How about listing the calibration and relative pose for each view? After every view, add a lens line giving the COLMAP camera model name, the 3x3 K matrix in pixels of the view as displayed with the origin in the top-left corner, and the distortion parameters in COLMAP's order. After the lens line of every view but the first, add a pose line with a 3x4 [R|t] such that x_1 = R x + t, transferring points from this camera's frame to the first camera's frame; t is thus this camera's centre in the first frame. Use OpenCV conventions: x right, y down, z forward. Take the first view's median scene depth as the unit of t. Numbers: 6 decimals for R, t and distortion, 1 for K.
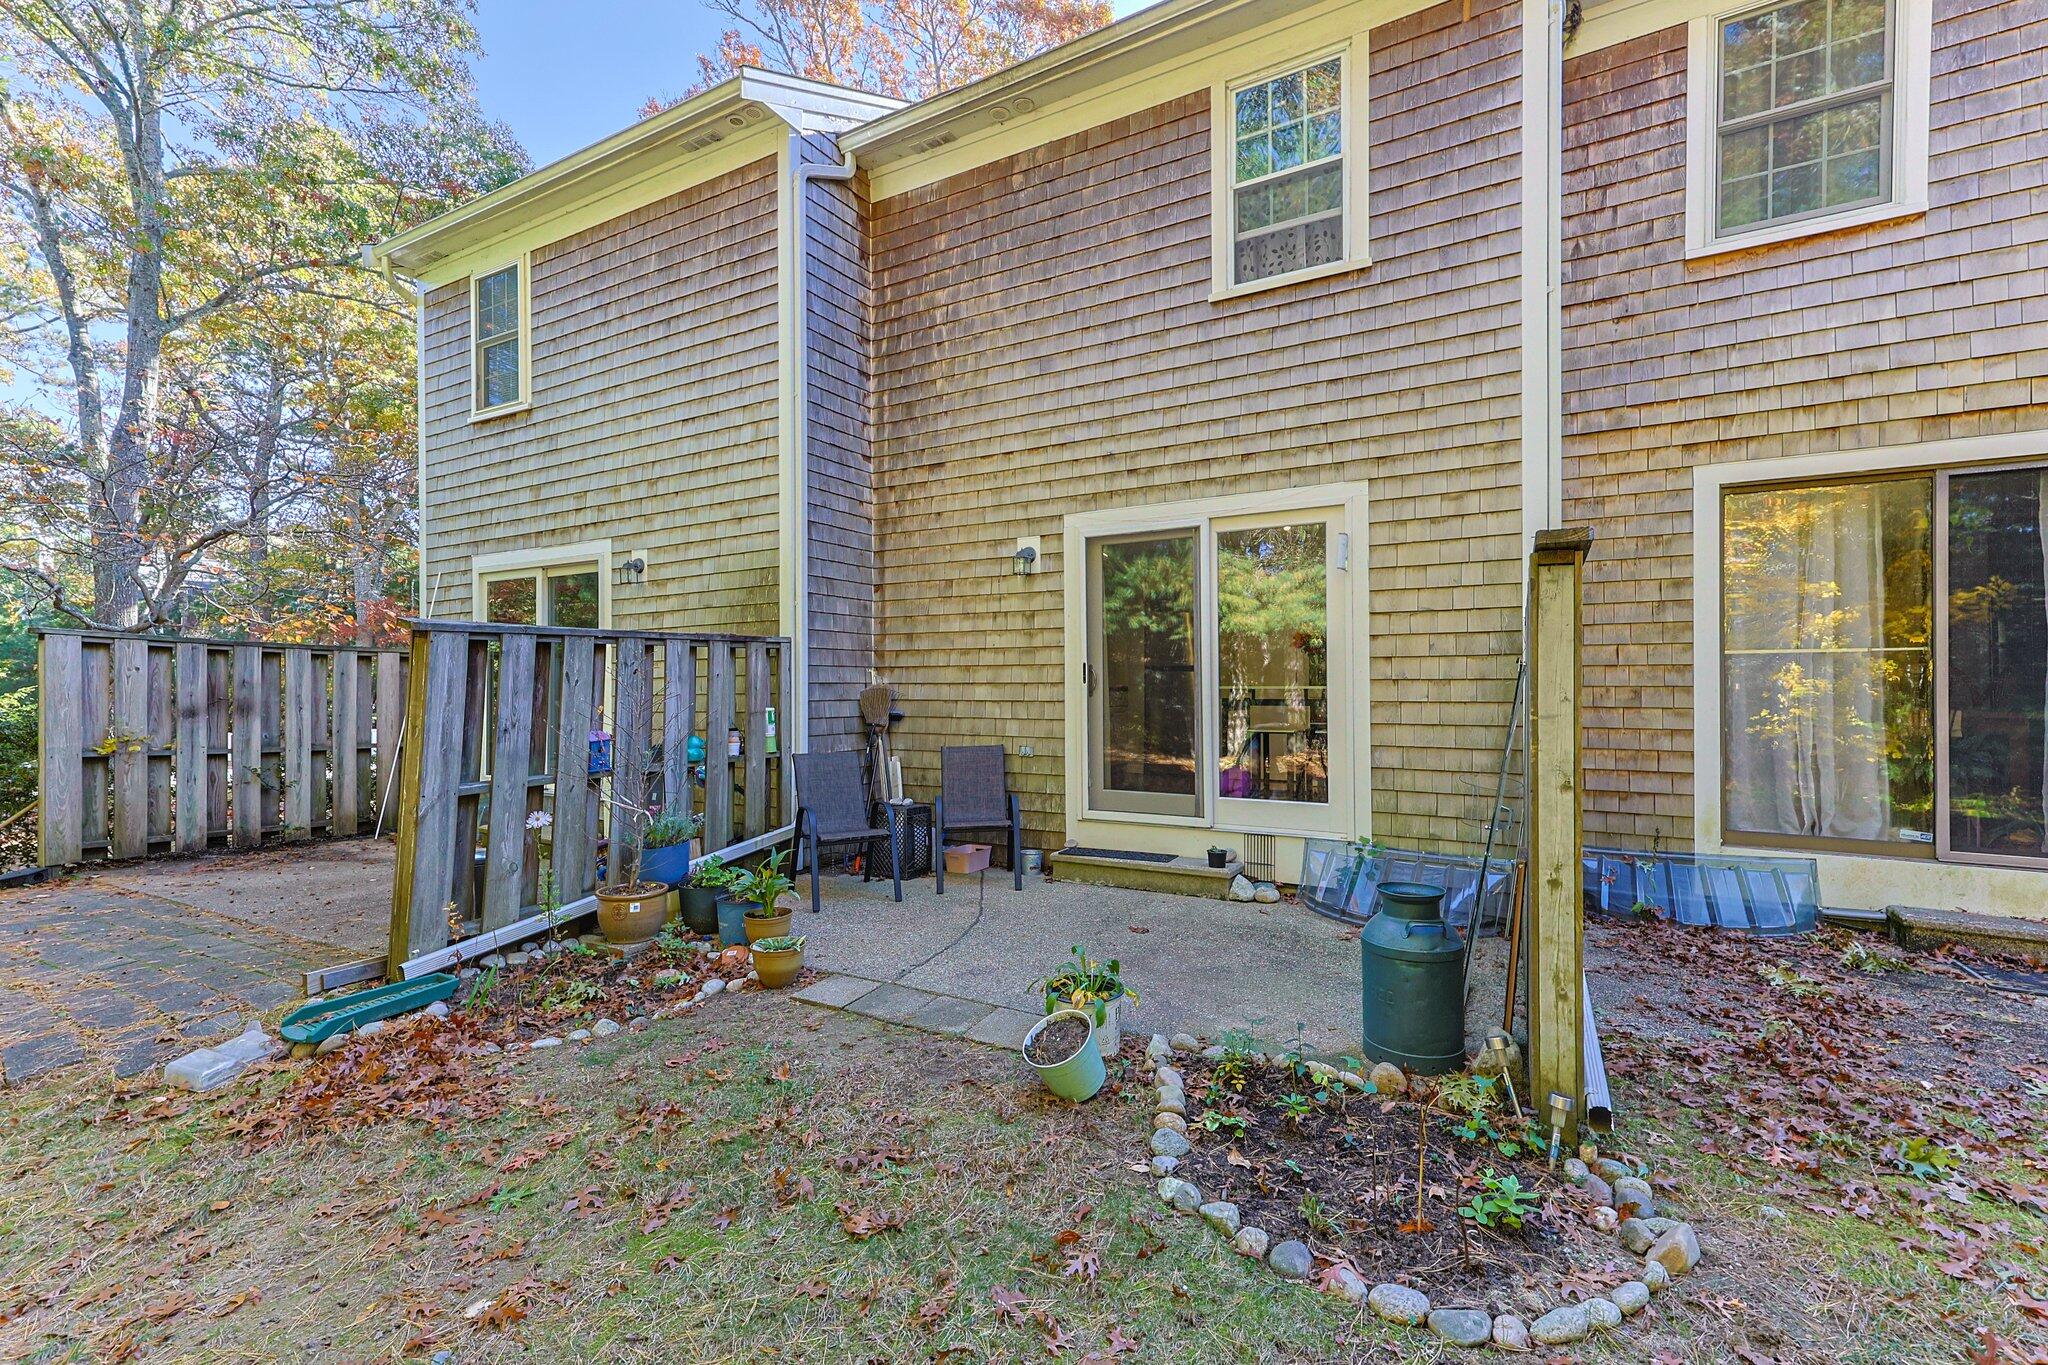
lens RADIAL K [[852.7, 0, 1027.9], [0, 852.7, 680.4], [0, 0, 1]] dist [0.014109, -0.000118]
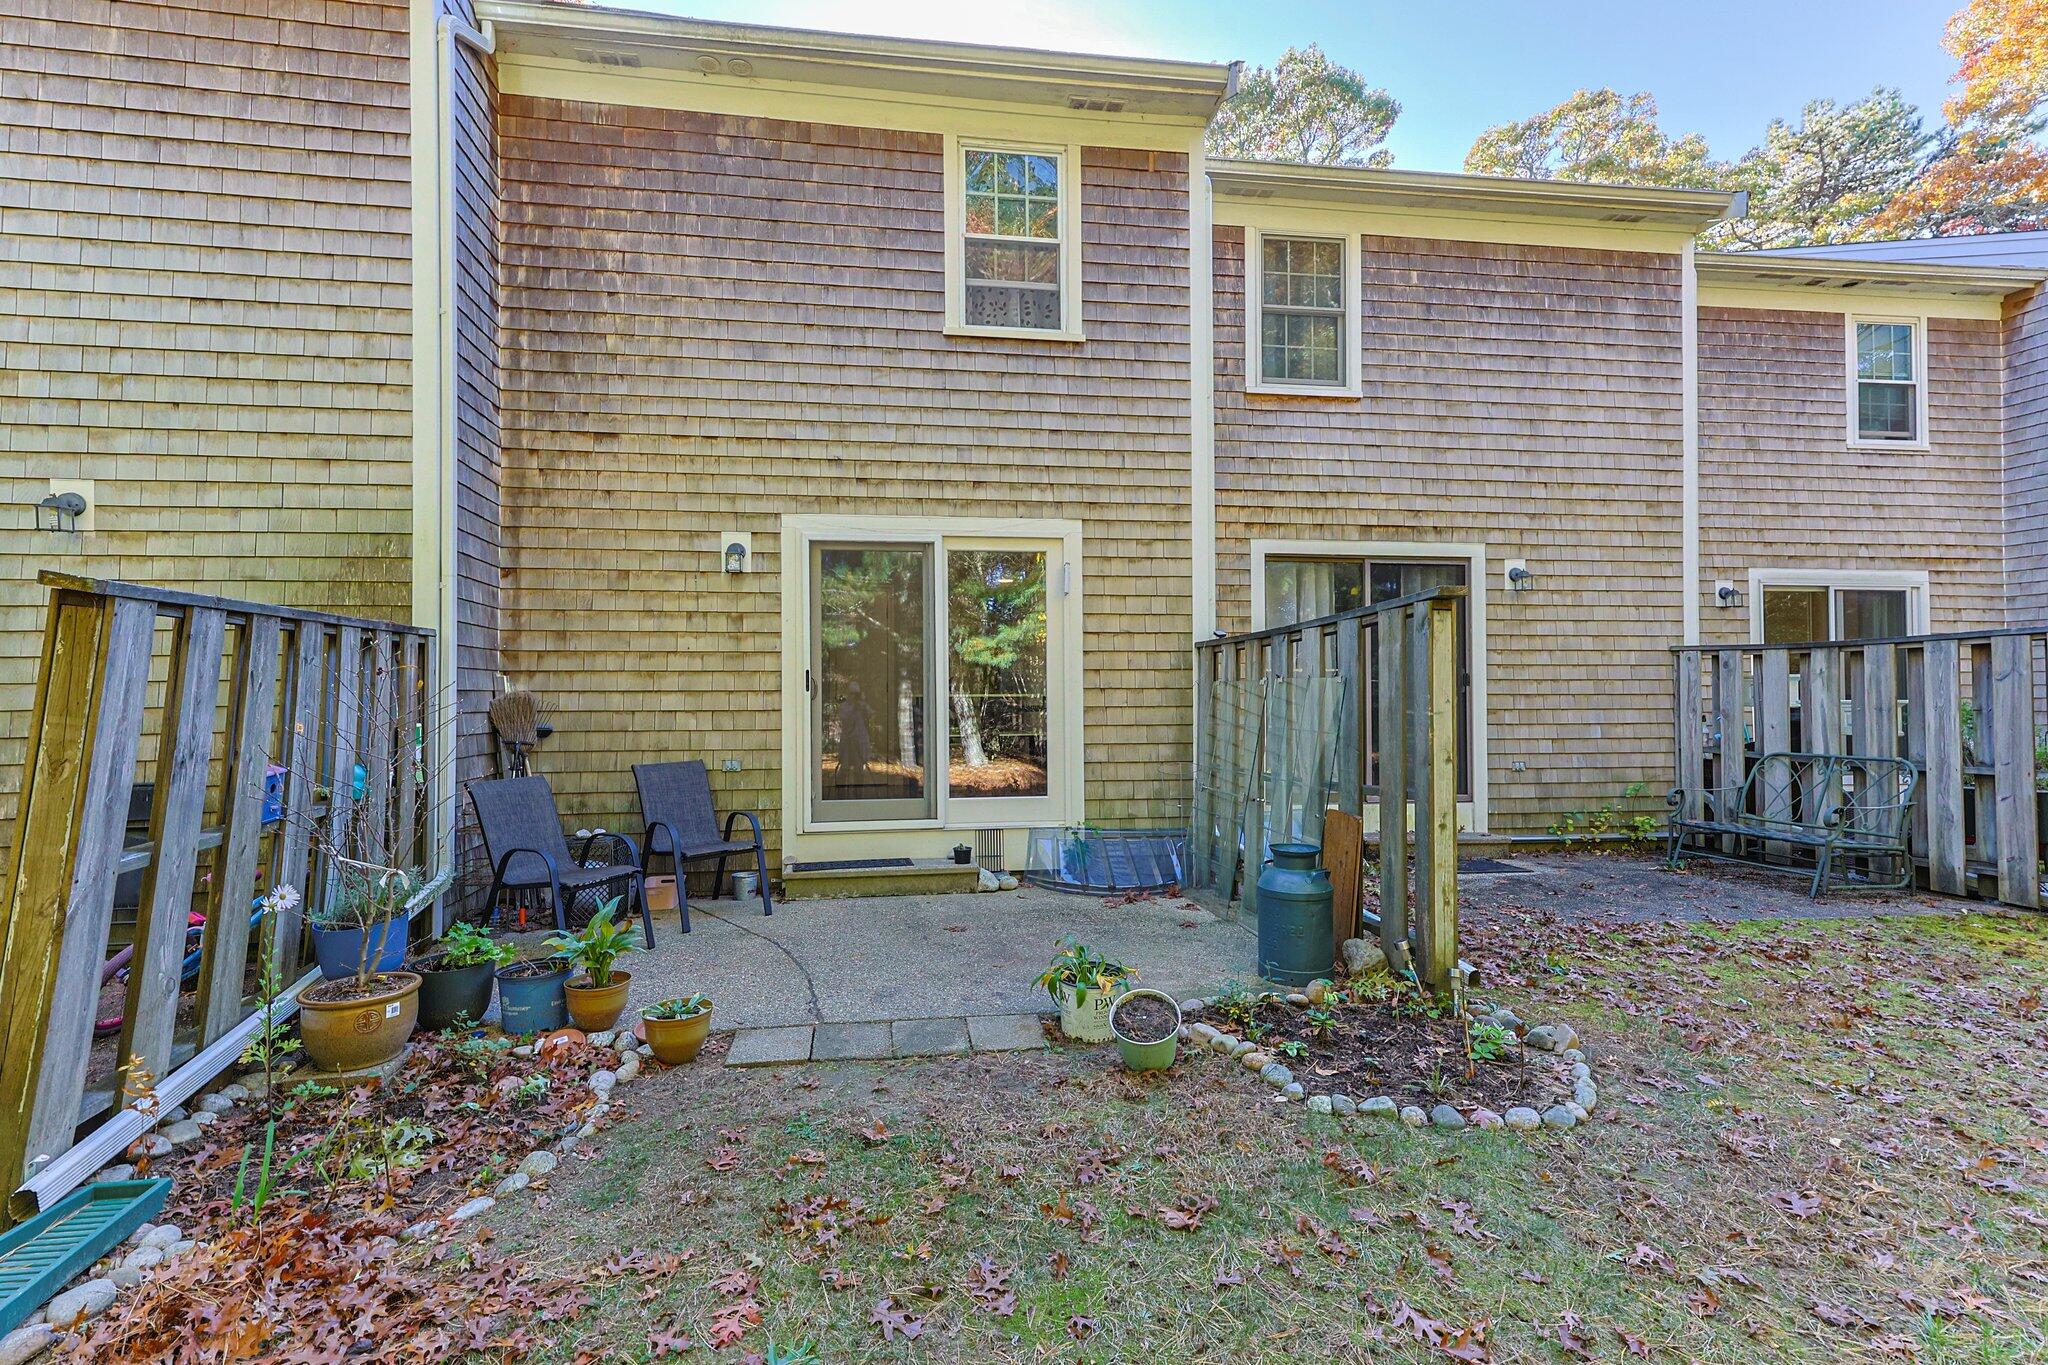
lens RADIAL K [[834.6, 0, 1024.0], [0, 834.6, 682.5], [0, 0, 1]] dist [0.004937, 0.003378]
pose [[0.809805, 0.009009, 0.586630, -0.310741], [-0.002888, 0.999931, -0.011370, 0.003724], [-0.586692, 0.007514, 0.809775, 0.100541]]
